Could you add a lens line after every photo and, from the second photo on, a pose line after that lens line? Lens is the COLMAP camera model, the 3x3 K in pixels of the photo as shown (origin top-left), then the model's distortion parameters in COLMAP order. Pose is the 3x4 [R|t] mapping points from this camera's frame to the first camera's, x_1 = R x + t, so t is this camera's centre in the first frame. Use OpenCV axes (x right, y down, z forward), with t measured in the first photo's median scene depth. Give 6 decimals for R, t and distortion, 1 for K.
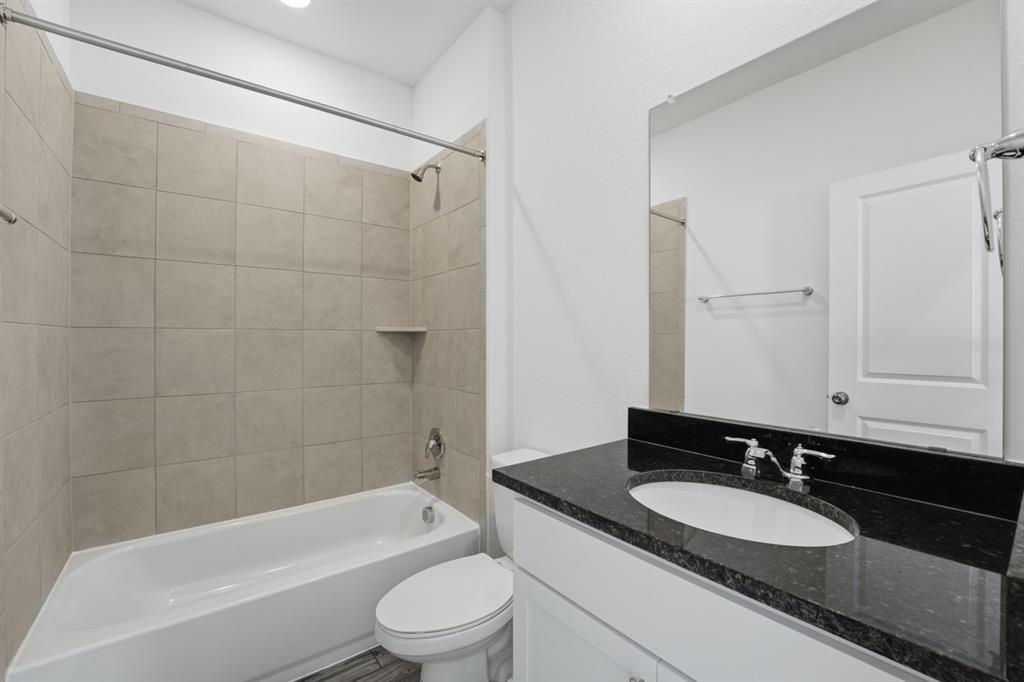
lens RADIAL K [[432.3, 0, 508.7], [0, 432.3, 334.6], [0, 0, 1]] dist [0.000151, 0.000015]
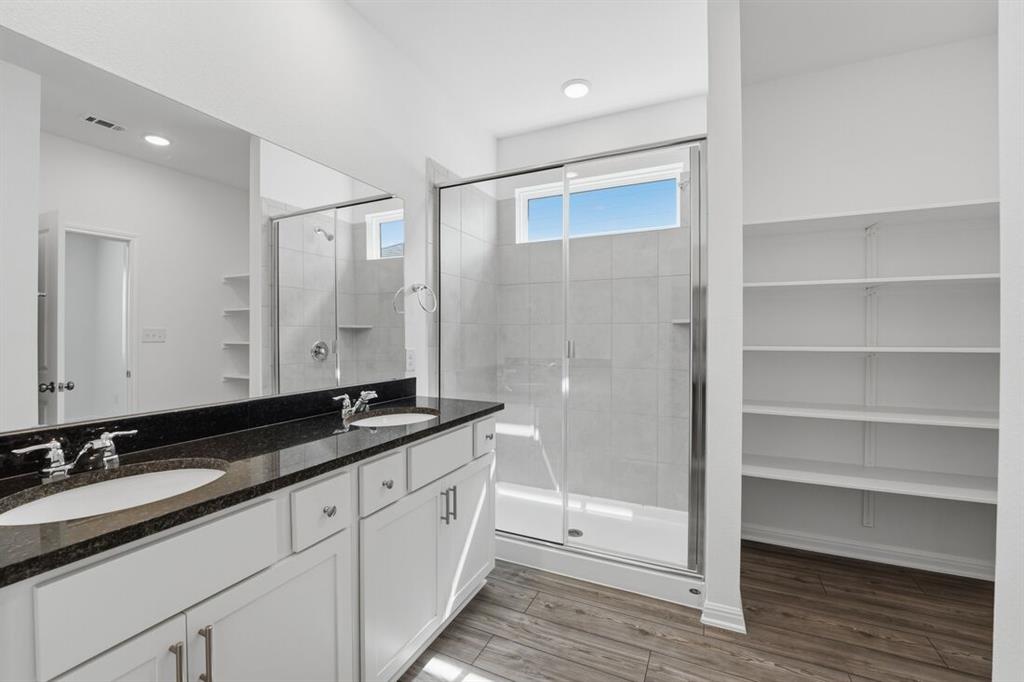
lens RADIAL K [[432.3, 0, 508.7], [0, 432.3, 334.6], [0, 0, 1]] dist [0.000151, 0.000015]
pose [[-0.465540, -0.009653, 0.884974, -1.020763], [-0.009449, 0.999938, 0.005936, 0.001147], [-0.884976, -0.005599, -0.465603, 0.801725]]
